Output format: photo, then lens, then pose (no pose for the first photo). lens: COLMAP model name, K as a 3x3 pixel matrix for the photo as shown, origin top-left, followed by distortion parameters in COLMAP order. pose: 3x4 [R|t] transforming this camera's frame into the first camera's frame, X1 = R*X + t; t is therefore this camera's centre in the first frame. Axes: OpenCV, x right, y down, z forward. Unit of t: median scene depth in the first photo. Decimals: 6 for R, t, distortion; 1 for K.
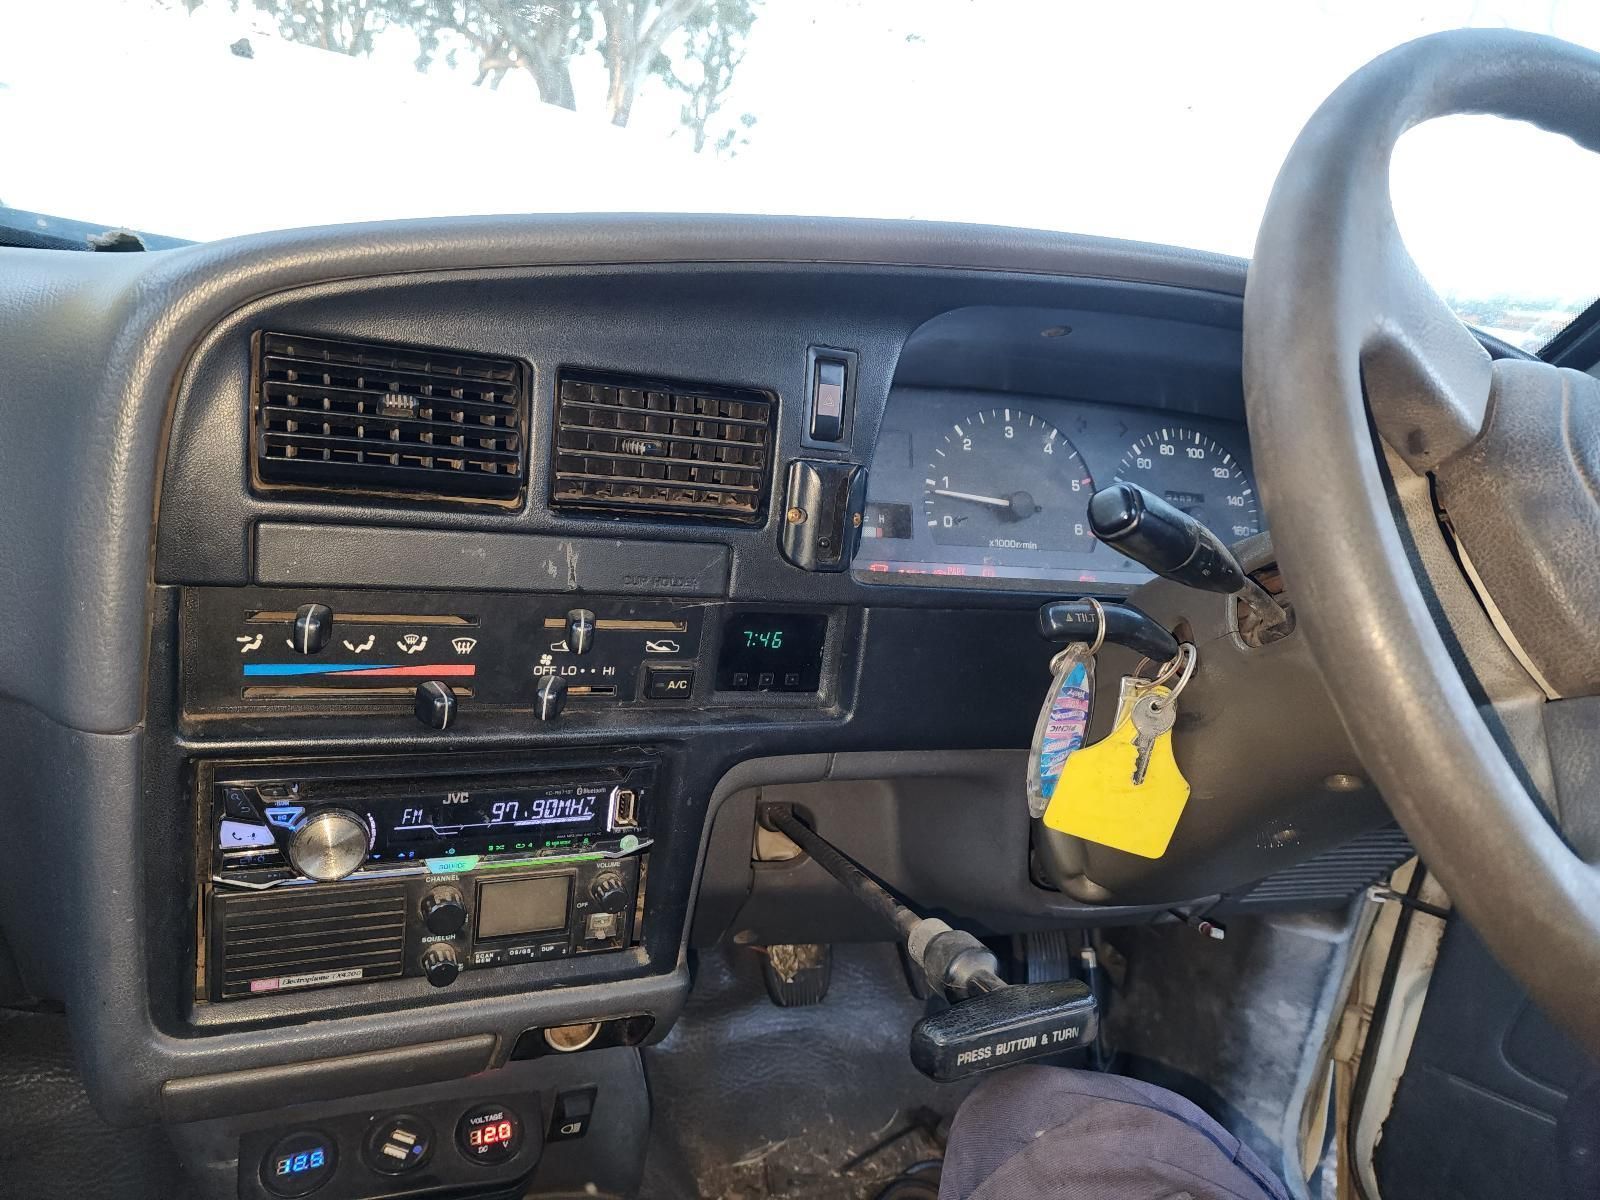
lens RADIAL K [[1074.3, 0, 794.8], [0, 1074.3, 604.3], [0, 0, 1]] dist [0.058205, -0.067350]
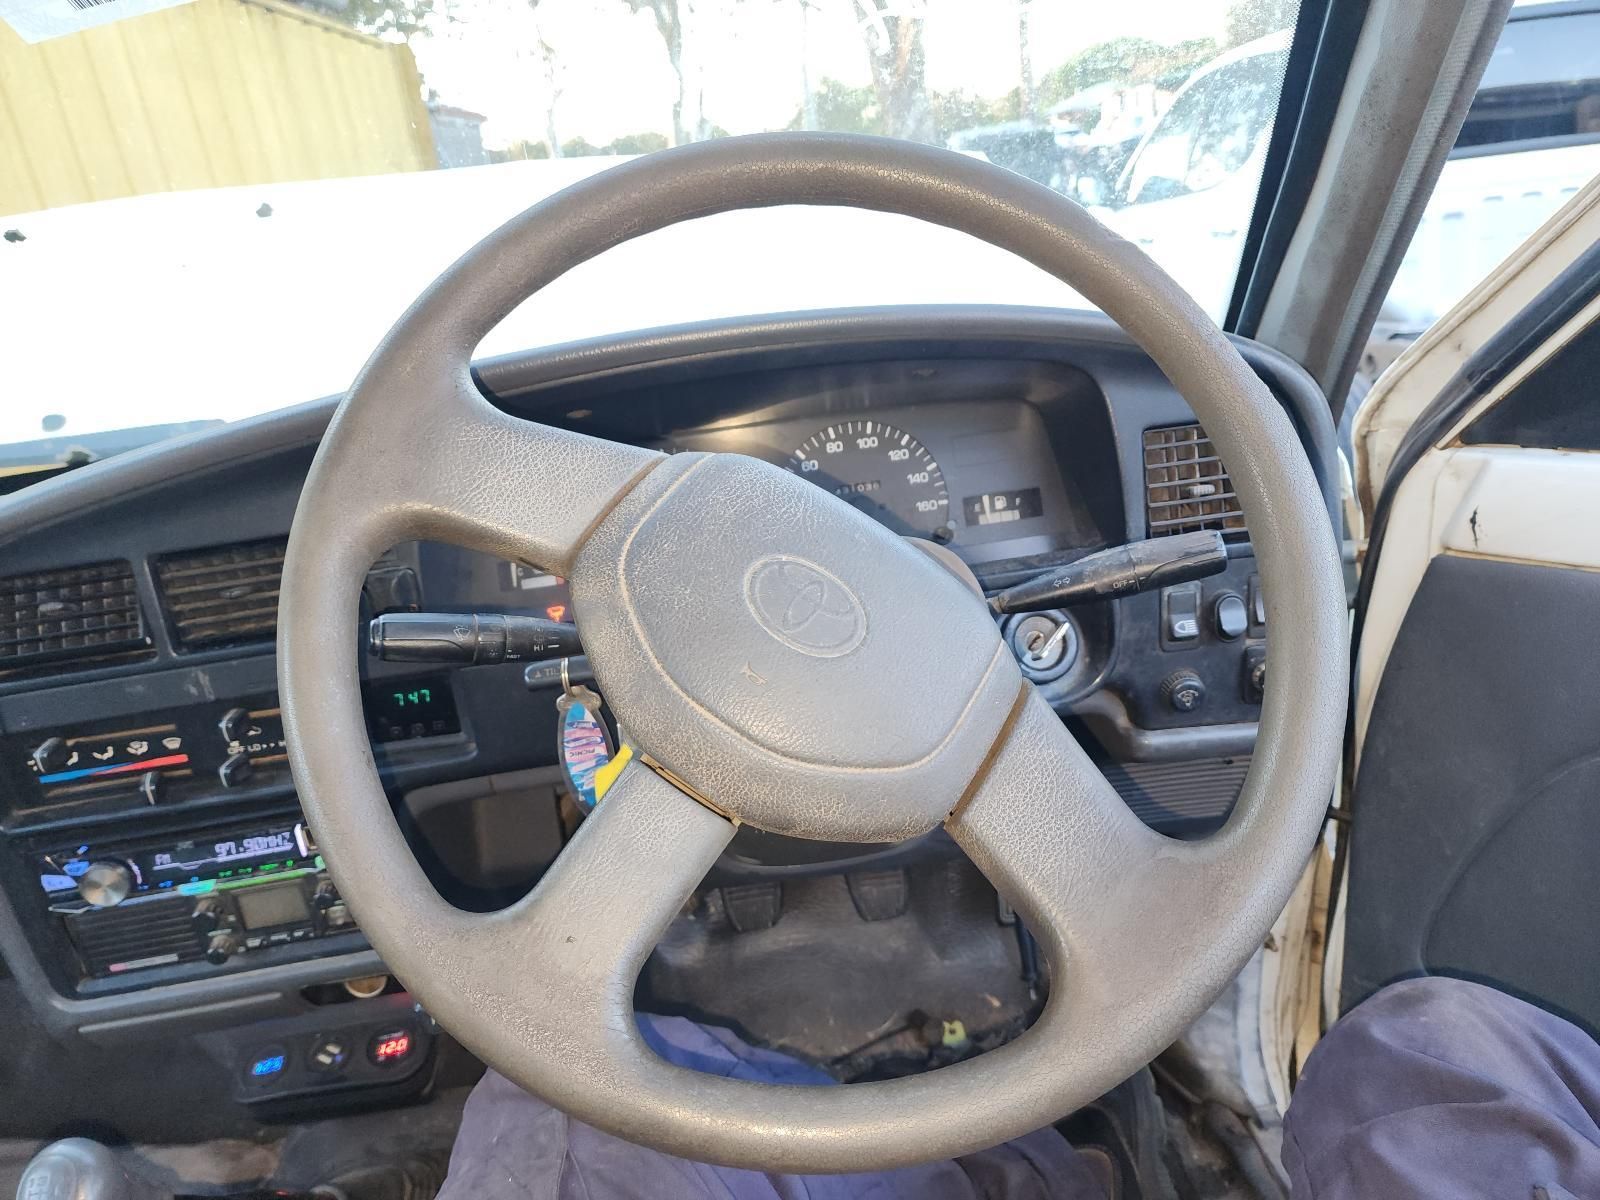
lens RADIAL K [[1074.3, 0, 794.8], [0, 1074.3, 604.3], [0, 0, 1]] dist [0.058205, -0.067350]
pose [[0.923406, -0.131372, -0.360642, 0.925171], [0.168982, 0.982787, 0.074668, -0.102905], [0.344625, -0.129891, 0.929711, -0.048506]]
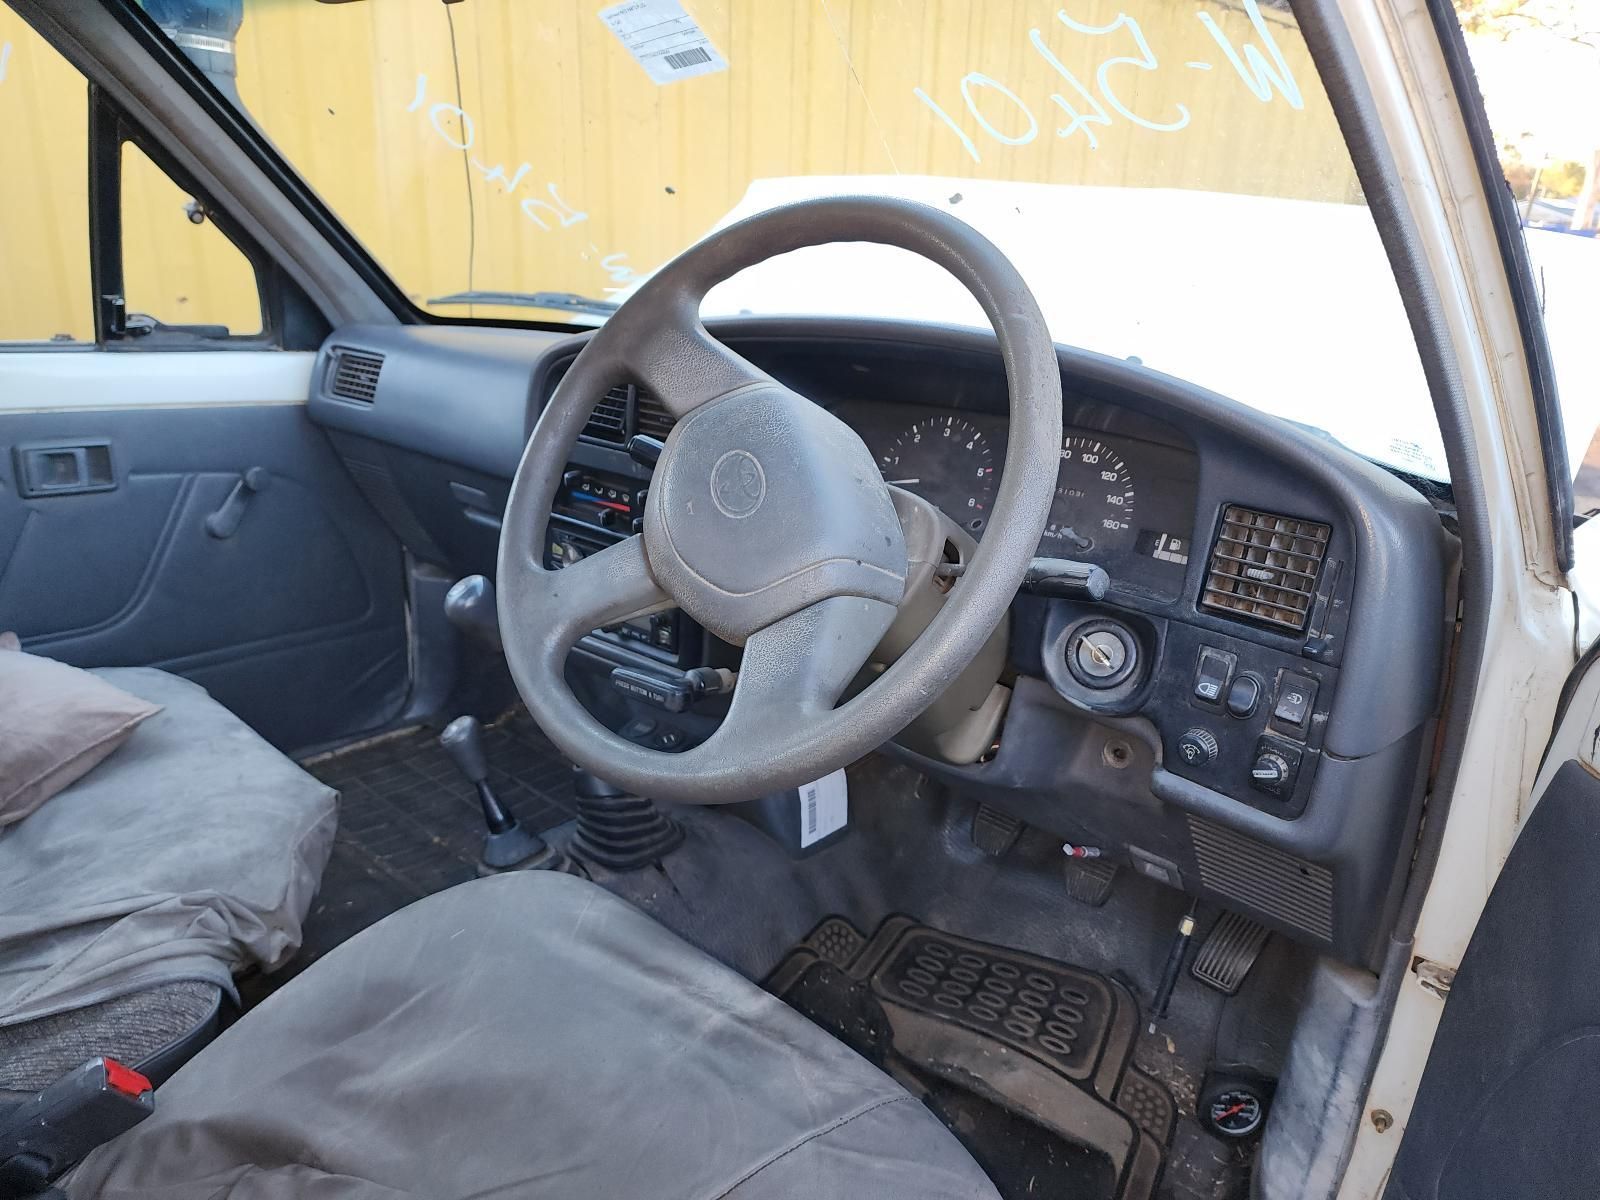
lens RADIAL K [[1074.3, 0, 794.8], [0, 1074.3, 604.3], [0, 0, 1]] dist [0.058205, -0.067350]
pose [[0.461650, 0.179786, -0.868652, 1.863180], [-0.198557, 0.975343, 0.096344, -0.036051], [0.864555, 0.127999, 0.485964, 0.147379]]
